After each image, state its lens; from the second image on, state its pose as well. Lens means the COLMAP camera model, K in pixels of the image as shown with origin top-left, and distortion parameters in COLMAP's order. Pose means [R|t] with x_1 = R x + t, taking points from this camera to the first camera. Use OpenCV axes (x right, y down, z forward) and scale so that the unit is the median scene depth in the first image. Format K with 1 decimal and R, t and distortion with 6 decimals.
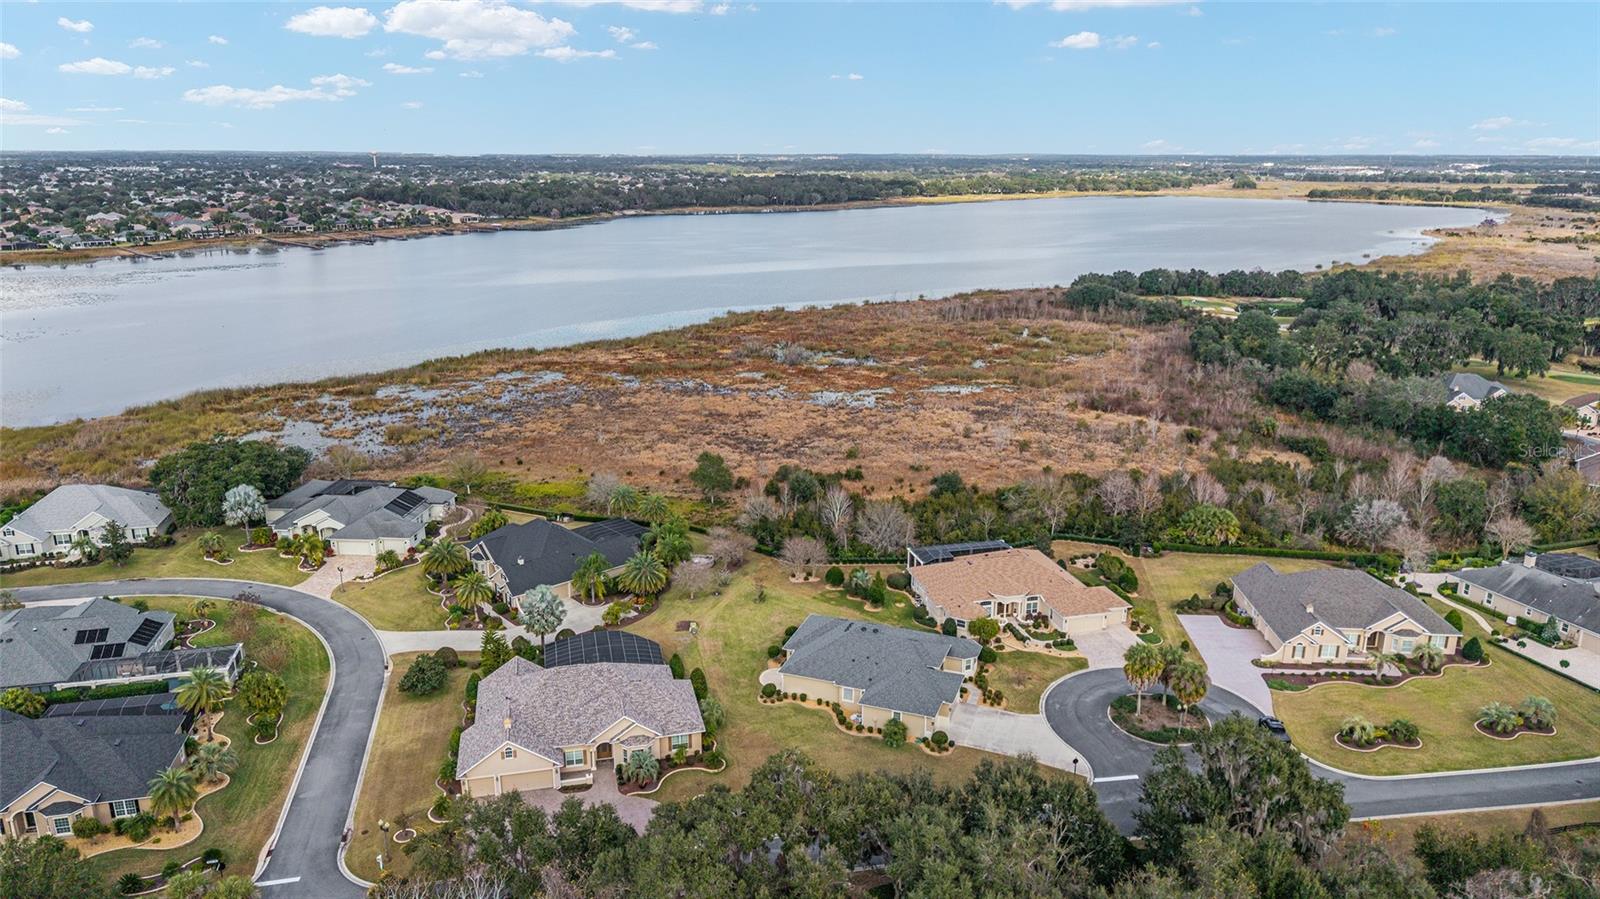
lens RADIAL K [[1070.9, 0, 798.2], [0, 1070.9, 458.8], [0, 0, 1]] dist [0.031419, -0.034986]
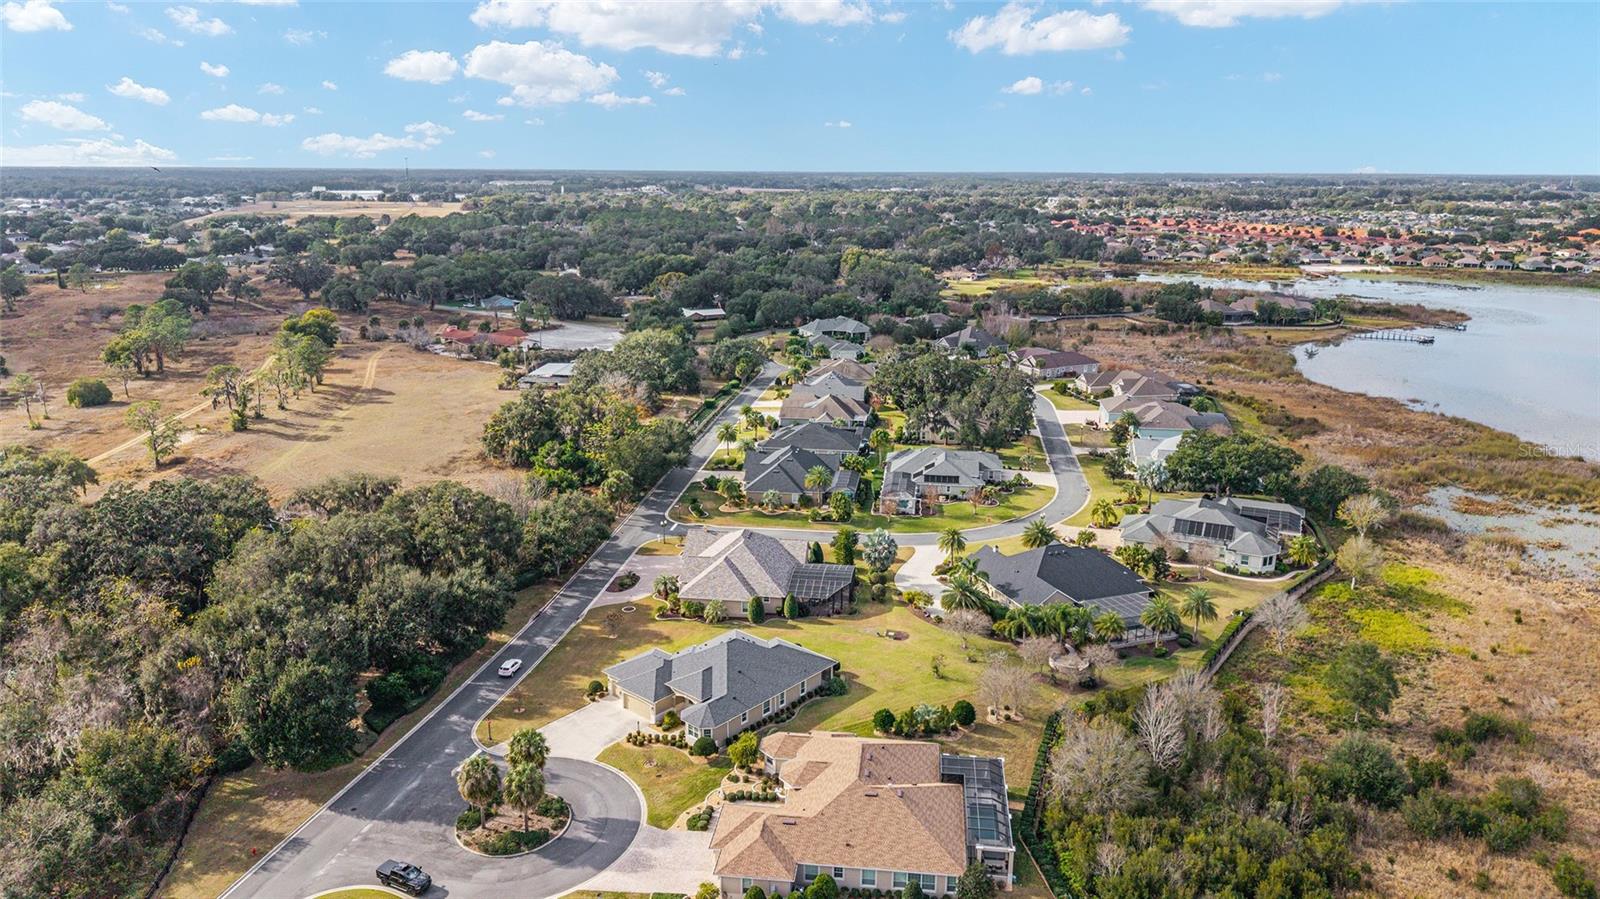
lens RADIAL K [[1066.3, 0, 802.2], [0, 1066.3, 404.0], [0, 0, 1]] dist [0.027769, -0.030417]
pose [[-0.362214, 0.191886, -0.912130, 0.698034], [-0.262887, 0.917822, 0.297478, -0.282023], [0.894255, 0.347538, -0.282004, 0.946993]]
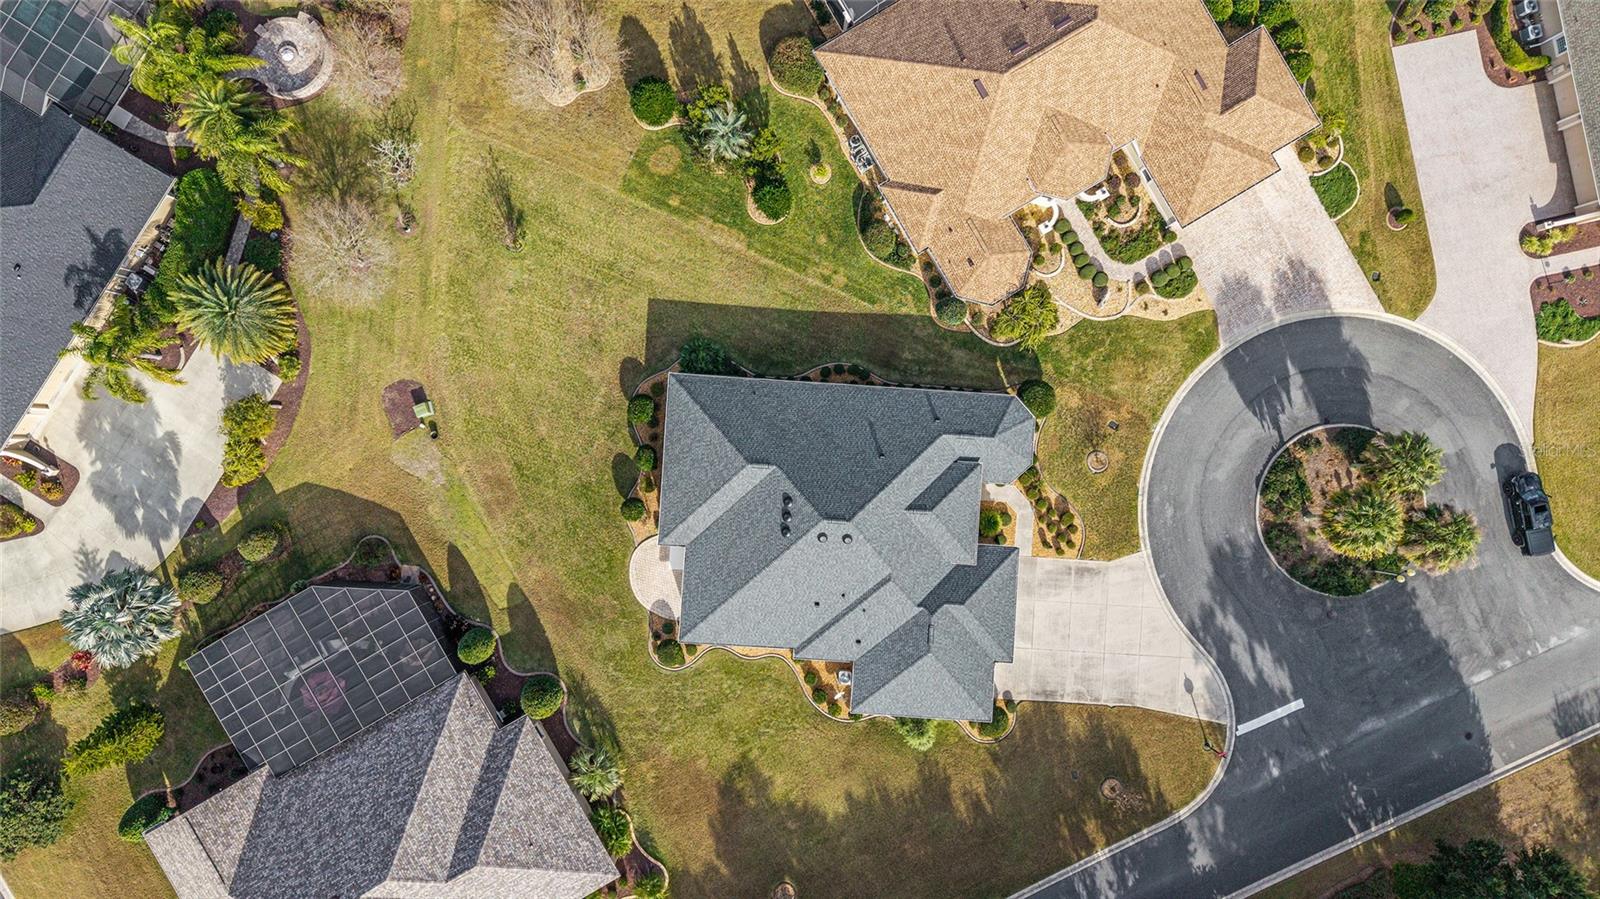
lens RADIAL K [[1070.9, 0, 798.2], [0, 1070.9, 458.8], [0, 0, 1]] dist [0.031419, -0.034986]
pose [[0.960916, -0.276404, 0.015537, 0.038628], [0.059792, 0.262010, 0.963211, -0.240376], [-0.270306, -0.924636, 0.268296, 0.669959]]
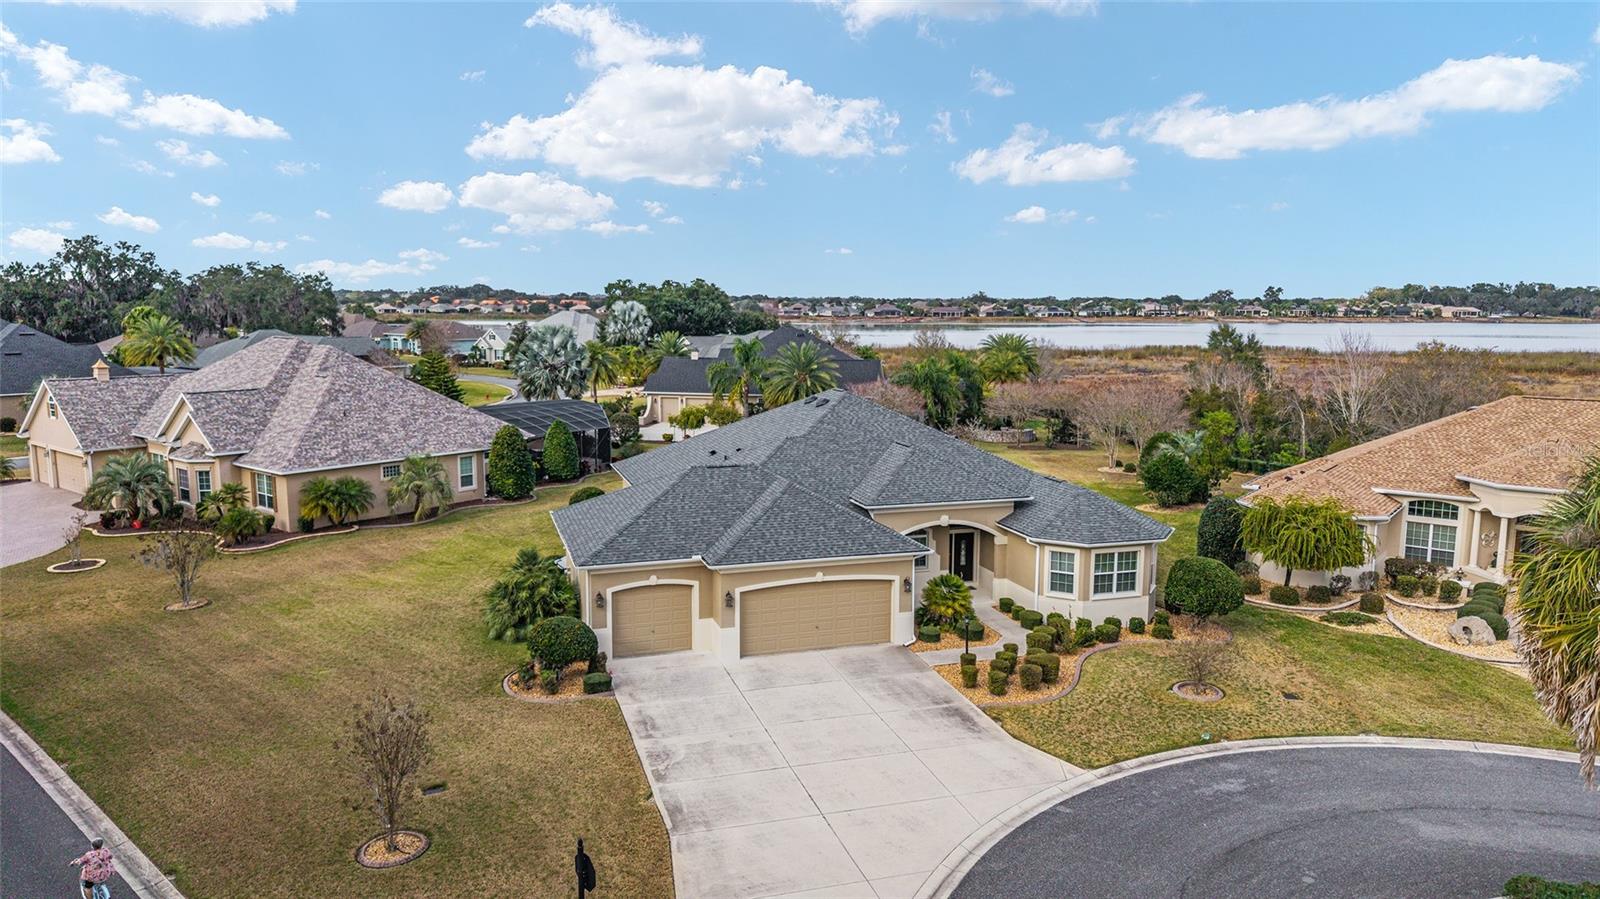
lens RADIAL K [[1070.9, 0, 798.2], [0, 1070.9, 458.8], [0, 0, 1]] dist [0.031419, -0.034986]
pose [[0.606726, 0.114220, -0.786662, 0.248464], [-0.215613, 0.976170, -0.024560, 0.139222], [0.765111, 0.184516, 0.616895, 0.581534]]
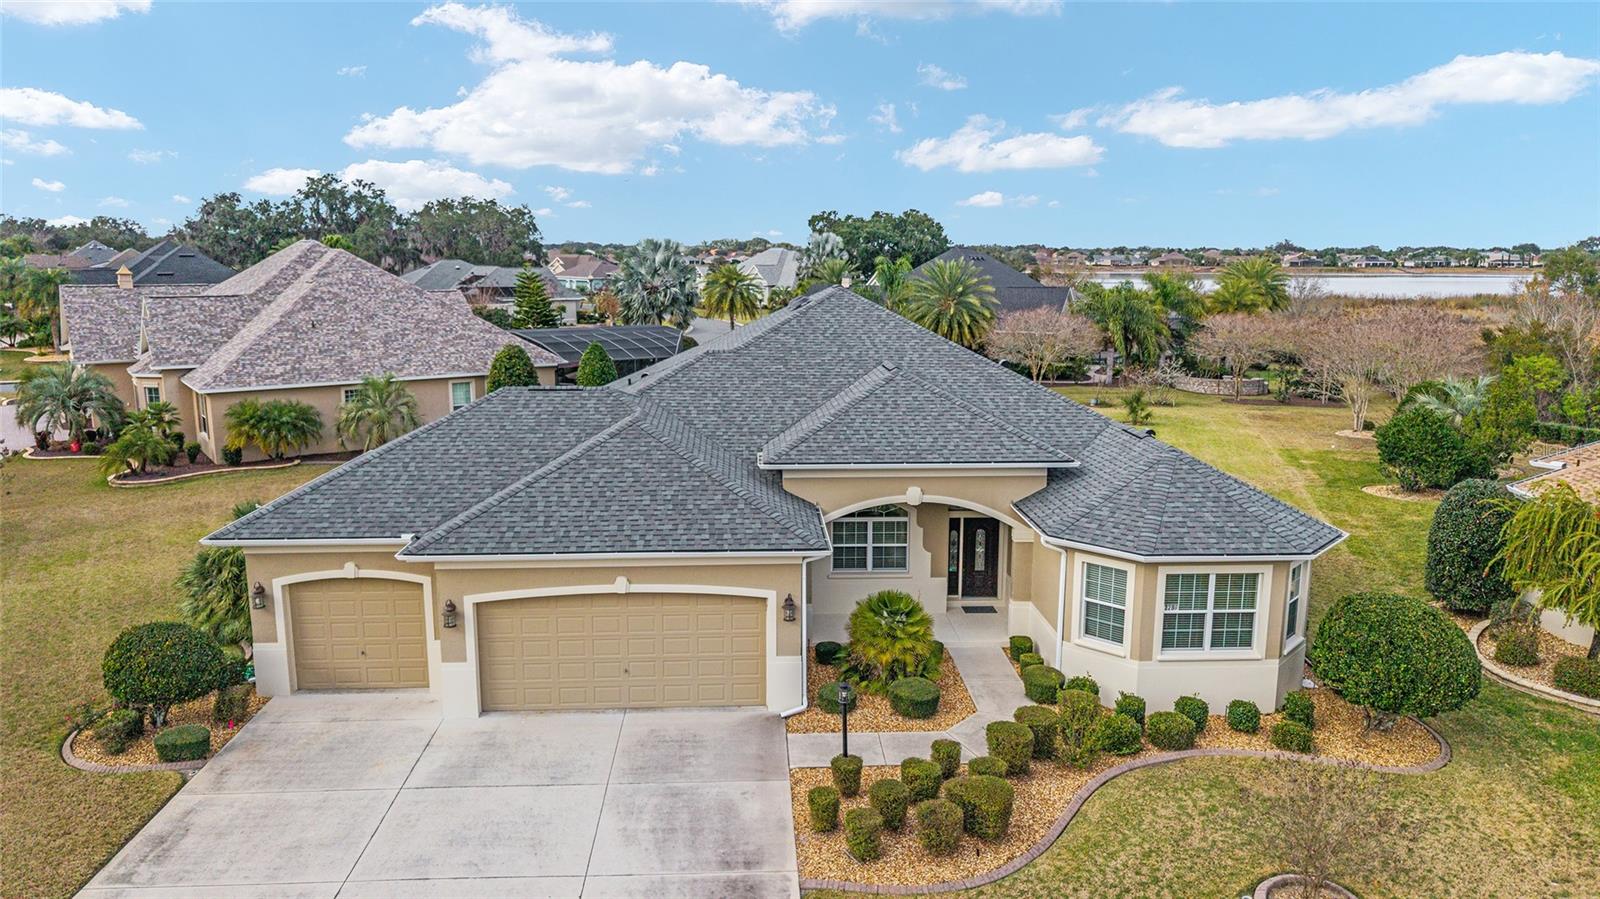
lens RADIAL K [[1070.9, 0, 798.2], [0, 1070.9, 458.8], [0, 0, 1]] dist [0.031419, -0.034986]
pose [[0.385026, 0.170276, -0.907062, 0.205469], [-0.249903, 0.965351, 0.075140, 0.129594], [0.888428, 0.197746, 0.414238, 0.674748]]
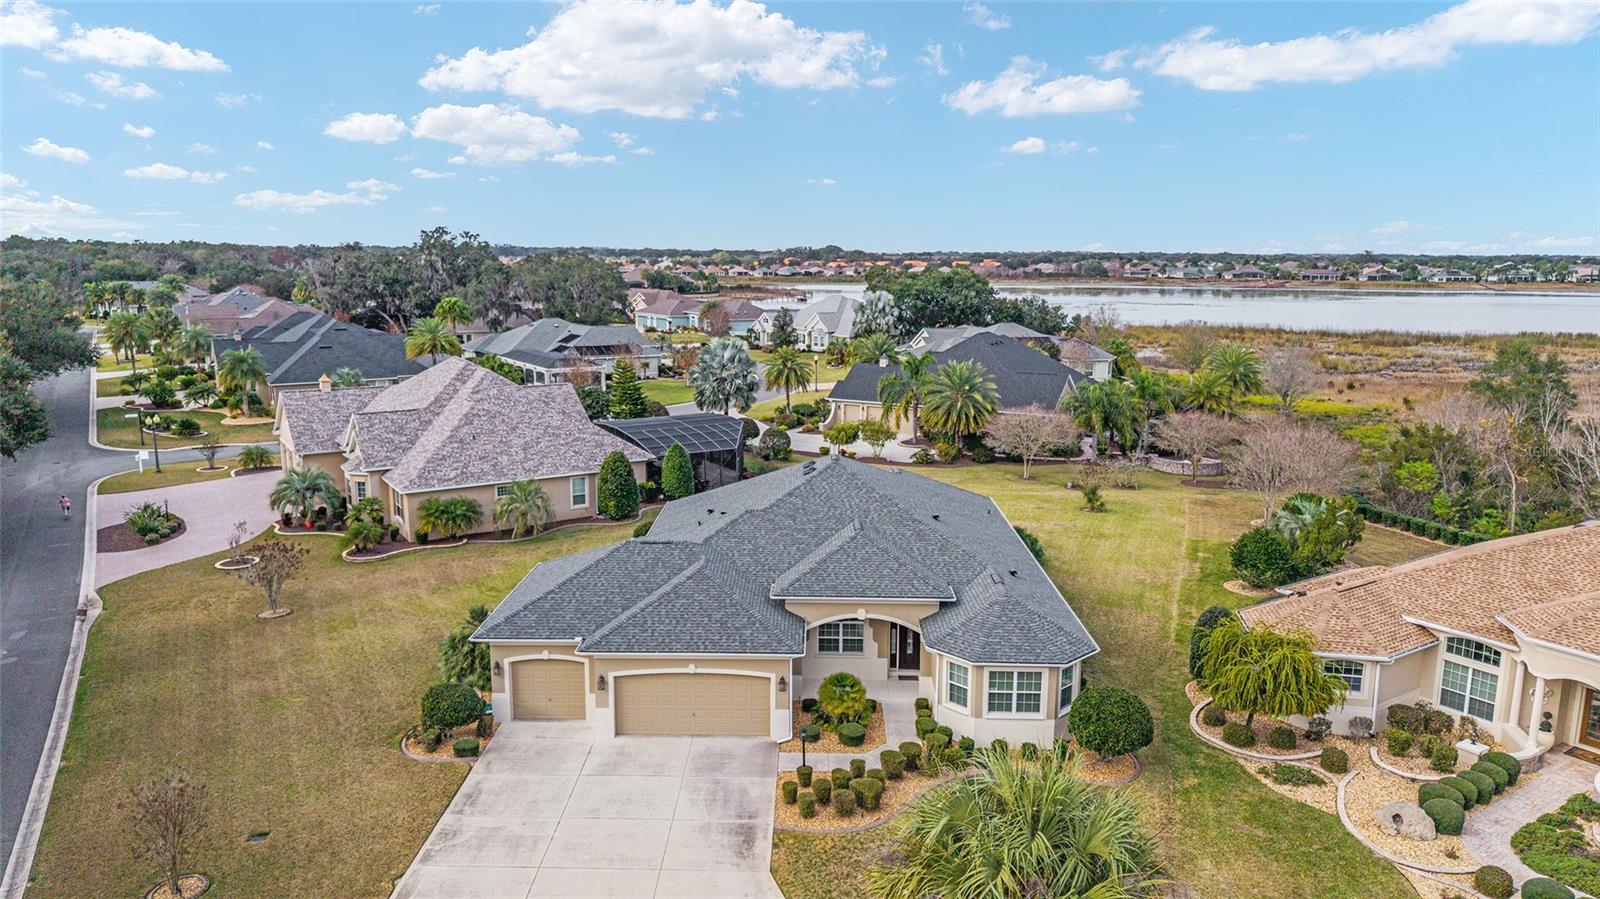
lens RADIAL K [[1070.9, 0, 798.2], [0, 1070.9, 458.8], [0, 0, 1]] dist [0.031419, -0.034986]
pose [[0.320901, 0.174450, -0.930908, 0.288112], [-0.258512, 0.961702, 0.091107, 0.093557], [0.911150, 0.211415, 0.353709, 0.645391]]
